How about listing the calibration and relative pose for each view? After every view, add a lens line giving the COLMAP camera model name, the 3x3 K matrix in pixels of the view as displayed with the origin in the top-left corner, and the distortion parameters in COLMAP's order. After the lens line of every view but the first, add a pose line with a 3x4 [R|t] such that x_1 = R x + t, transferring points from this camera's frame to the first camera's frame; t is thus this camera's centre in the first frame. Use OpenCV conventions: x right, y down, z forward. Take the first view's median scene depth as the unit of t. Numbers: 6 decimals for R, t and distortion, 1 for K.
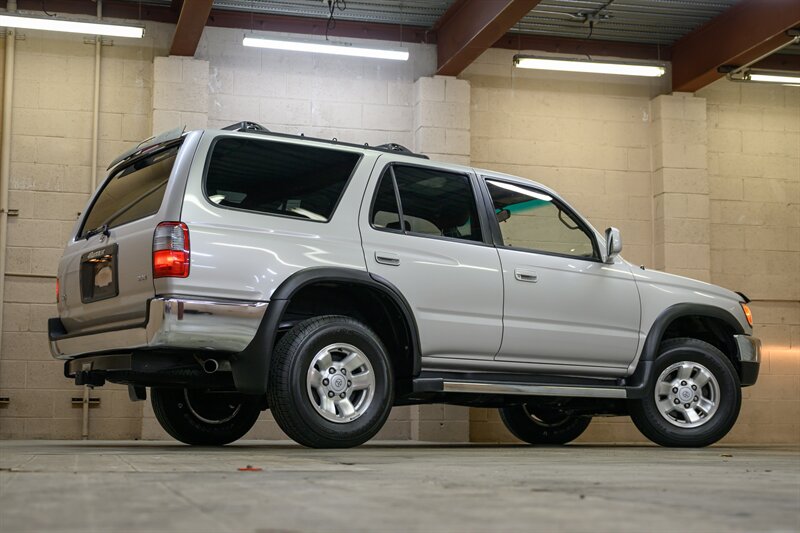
lens RADIAL K [[1354.6, 0, 405.5], [0, 1354.6, 246.3], [0, 0, 1]] dist [0.060927, 0.000000]
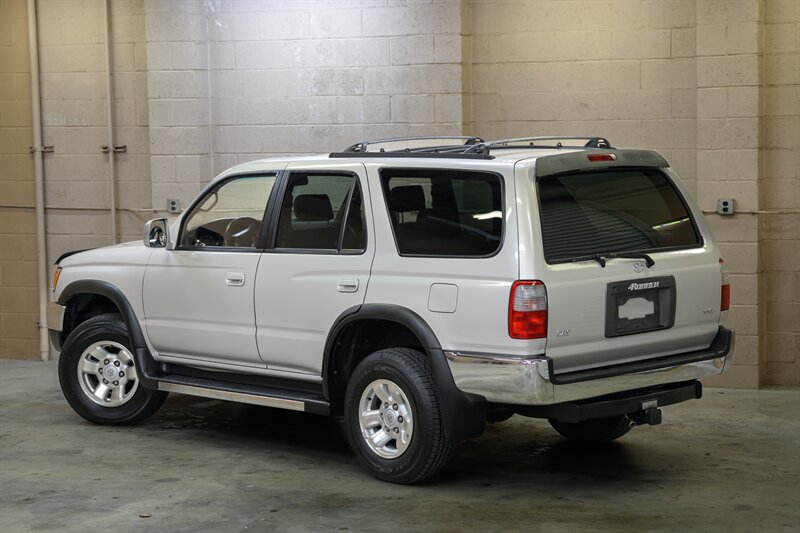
lens RADIAL K [[1916.4, 0, 400.3], [0, 1916.4, 266.4], [0, 0, 1]] dist [0.314054, 0.000000]
pose [[0.817009, 0.031142, -0.575784, 0.808986], [0.104031, 0.974195, 0.200306, -0.210395], [0.567163, -0.223551, 0.792686, -0.058280]]
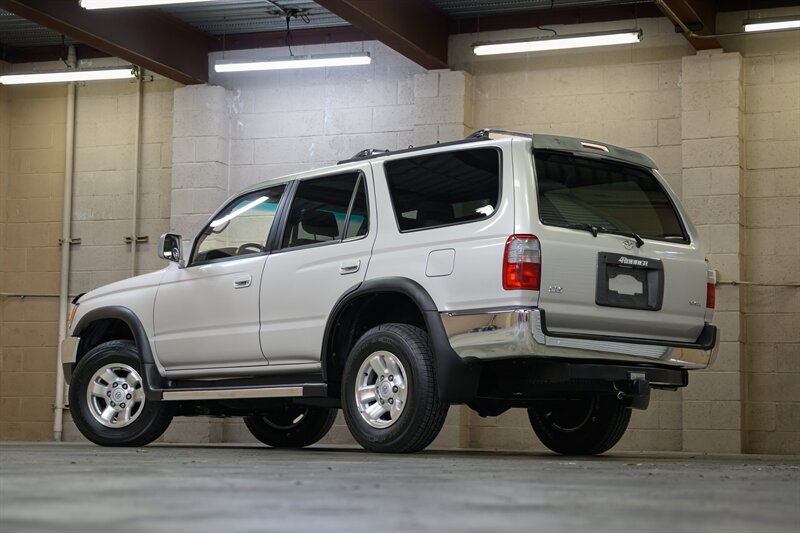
lens RADIAL K [[1746.6, 0, 398.8], [0, 1746.6, 260.8], [0, 0, 1]] dist [0.243706, 0.000000]
pose [[0.815397, -0.051376, -0.576618, 0.780318], [0.069918, 0.997503, 0.009995, -0.004606], [0.574665, -0.048466, 0.816953, -0.044194]]
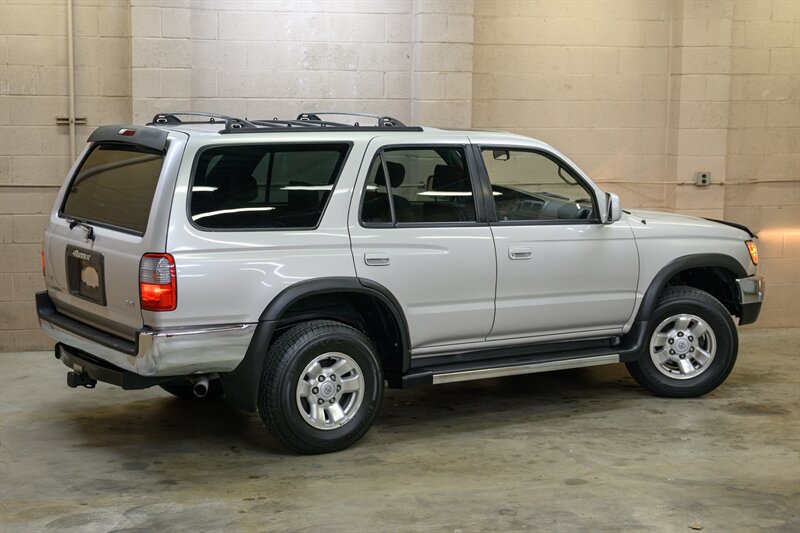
lens RADIAL K [[1495.8, 0, 402.9], [0, 1495.8, 270.0], [0, 0, 1]] dist [0.112588, 0.000000]
pose [[0.999904, 0.007266, -0.011777, 0.013734], [-0.003938, 0.965292, 0.261144, -0.200902], [0.013266, -0.261073, 0.965228, -0.038892]]
